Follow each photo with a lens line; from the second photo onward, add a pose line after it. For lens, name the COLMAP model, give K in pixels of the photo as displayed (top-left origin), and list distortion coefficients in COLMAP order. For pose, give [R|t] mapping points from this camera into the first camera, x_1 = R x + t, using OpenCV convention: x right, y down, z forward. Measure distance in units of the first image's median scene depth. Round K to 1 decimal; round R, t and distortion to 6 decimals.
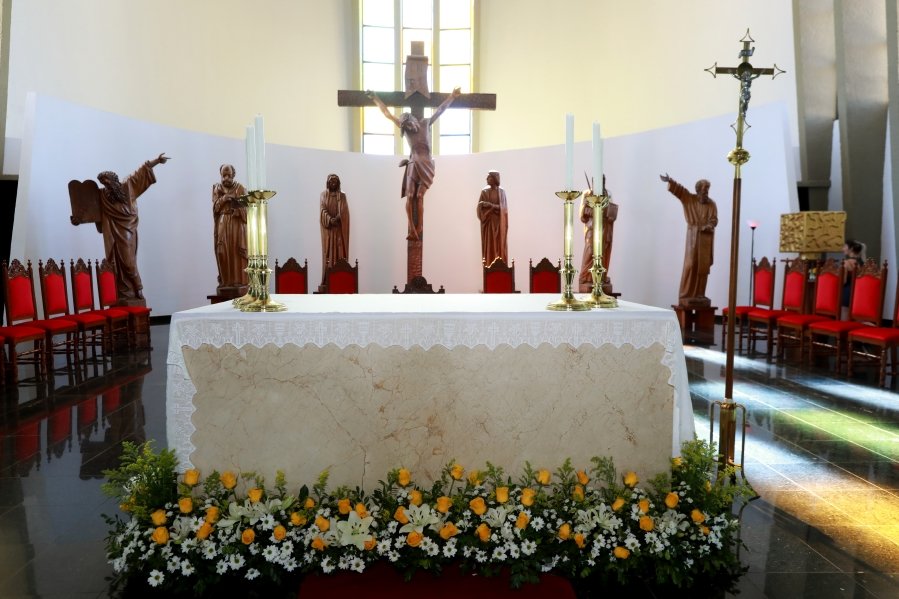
lens RADIAL K [[609.5, 0, 446.8], [0, 609.5, 298.3], [0, 0, 1]] dist [-0.032973, 0.061297]
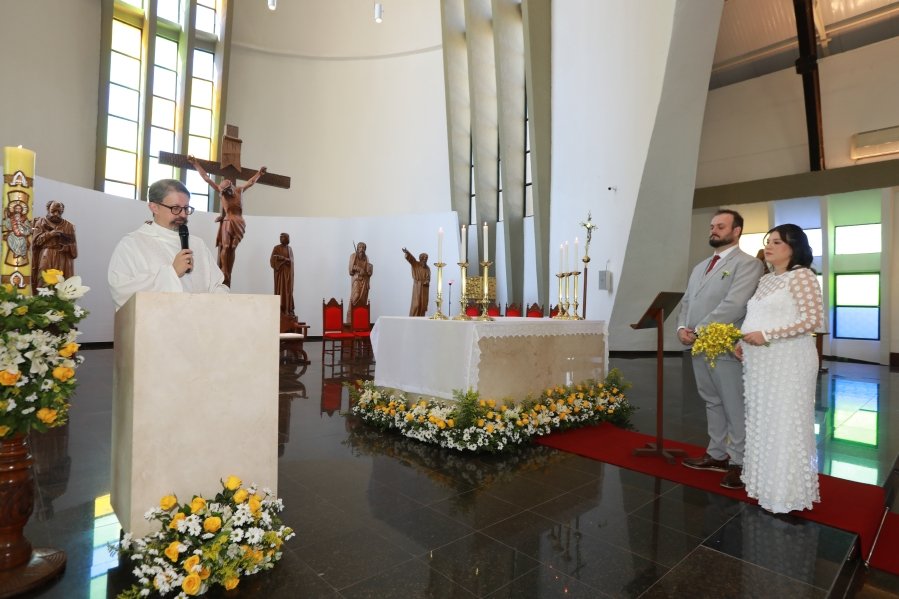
lens RADIAL K [[485.8, 0, 448.9], [0, 485.8, 298.6], [0, 0, 1]] dist [-0.047628, 0.030655]
pose [[0.768843, 0.024451, 0.638970, -0.374772], [0.021138, 0.997751, -0.063614, 0.012131], [-0.639088, 0.062416, 0.766597, -0.043358]]
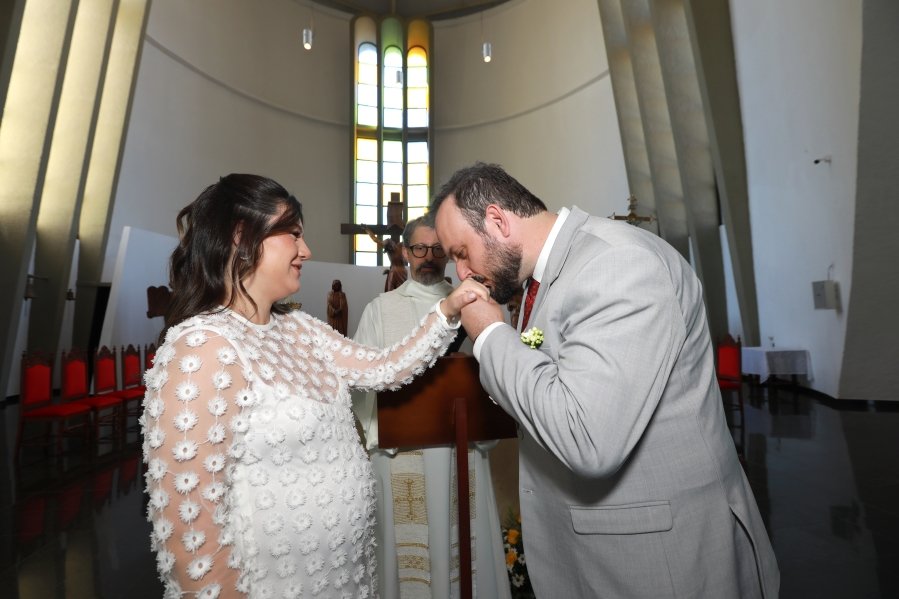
lens RADIAL K [[414.7, 0, 449.4], [0, 414.7, 298.6], [0, 0, 1]] dist [-0.054835, 0.019327]
pose [[0.995303, -0.011264, 0.096150, -0.018459], [0.025342, 0.988888, -0.146485, -0.011524], [-0.093432, 0.148234, 0.984529, 0.019923]]
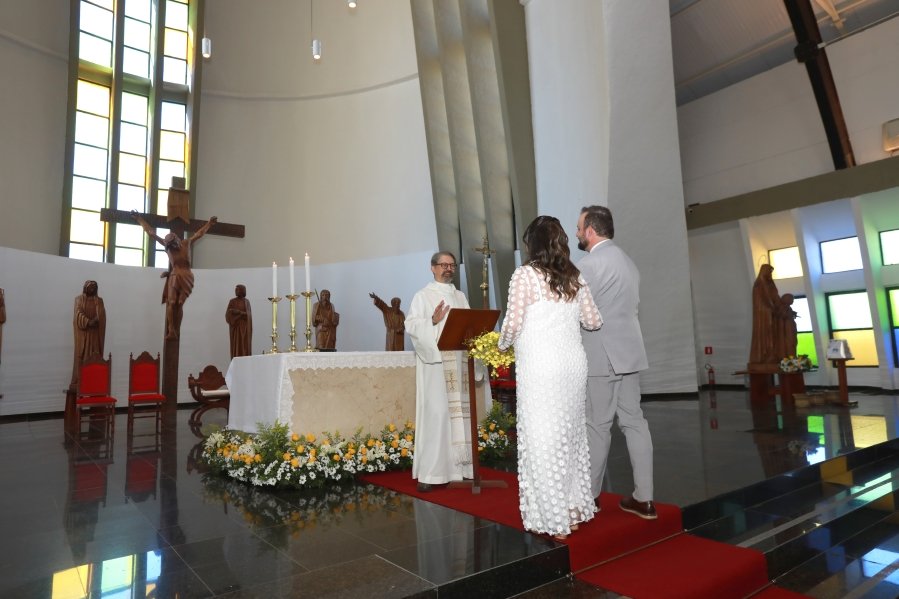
lens RADIAL K [[568.1, 0, 450.6], [0, 568.1, 299.7], [0, 0, 1]] dist [-0.054265, 0.066527]
pose [[0.825788, 0.034618, 0.562918, -0.253257], [0.070821, 0.983849, -0.164397, 0.047452], [-0.559517, 0.175623, 0.809998, -0.196946]]
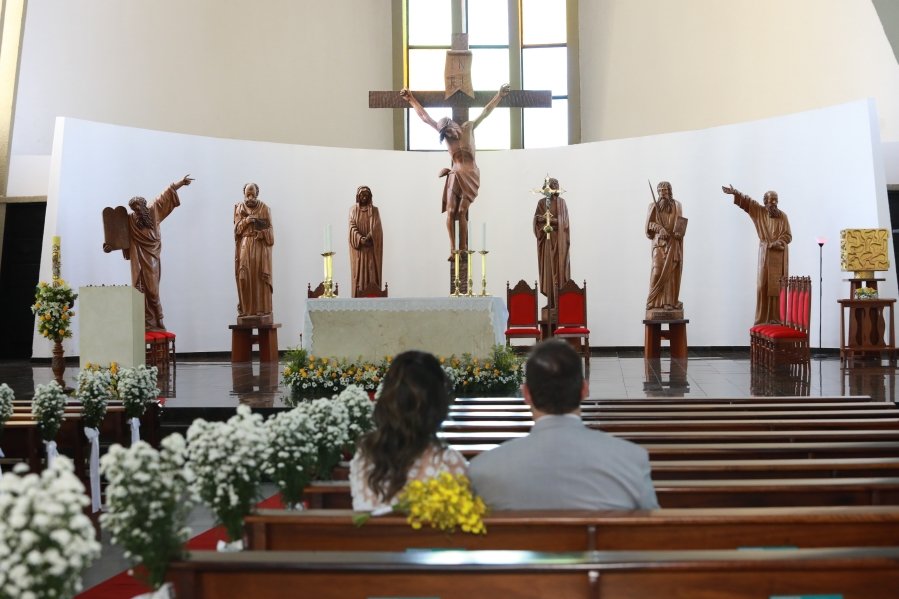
lens RADIAL K [[1740.3, 0, 449.6], [0, 1740.3, 299.7], [0, 0, 1]] dist [-0.318913, 0.216629]
pose [[0.990926, -0.009928, -0.134044, 0.300344], [0.001576, 0.998058, -0.062270, 0.125742], [0.134402, 0.061493, 0.989017, -1.612376]]
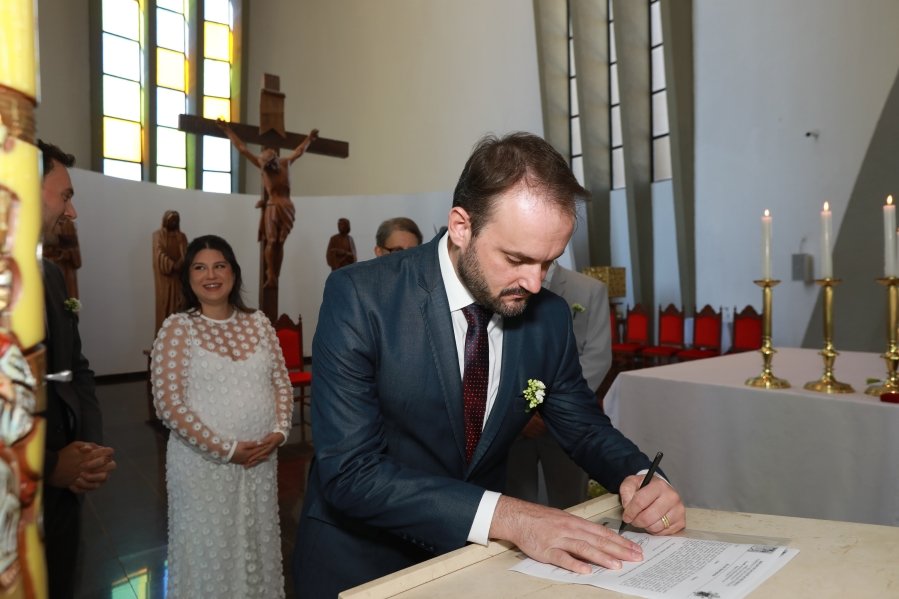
lens RADIAL K [[576.0, 0, 448.6], [0, 576.0, 298.2], [0, 0, 1]] dist [-0.041112, 0.049486]
pose [[0.815676, -0.017217, 0.578252, -0.382708], [0.049930, 0.997922, -0.040719, -0.037213], [-0.576350, 0.062086, 0.814841, 0.168569]]
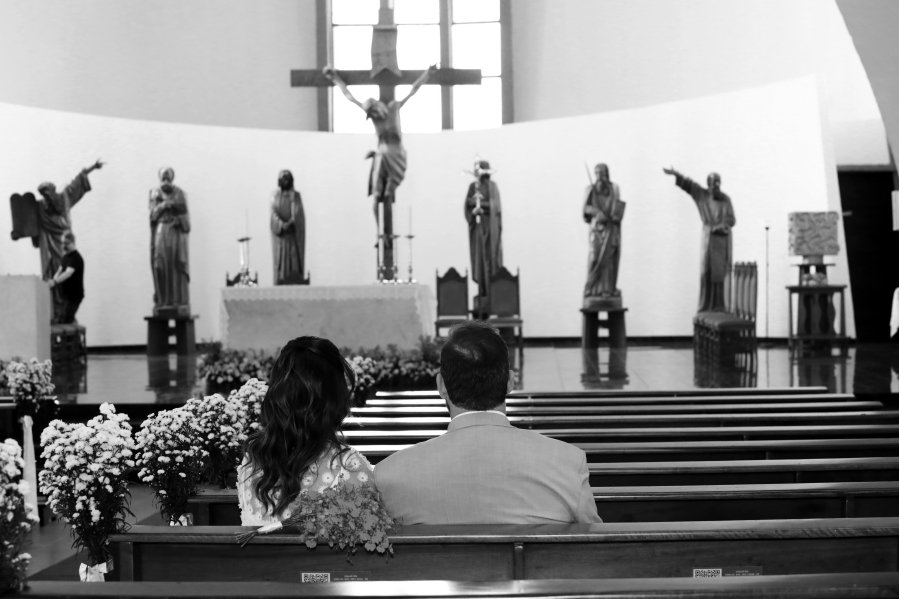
lens RADIAL K [[1784.1, 0, 449.9], [0, 1784.1, 300.5], [0, 0, 1]] dist [-0.265973, -0.051717]
pose [[0.995244, -0.014992, -0.096254, 0.299486], [0.009576, 0.998357, -0.056493, 0.125097], [0.096942, 0.055303, 0.993752, -1.543371]]
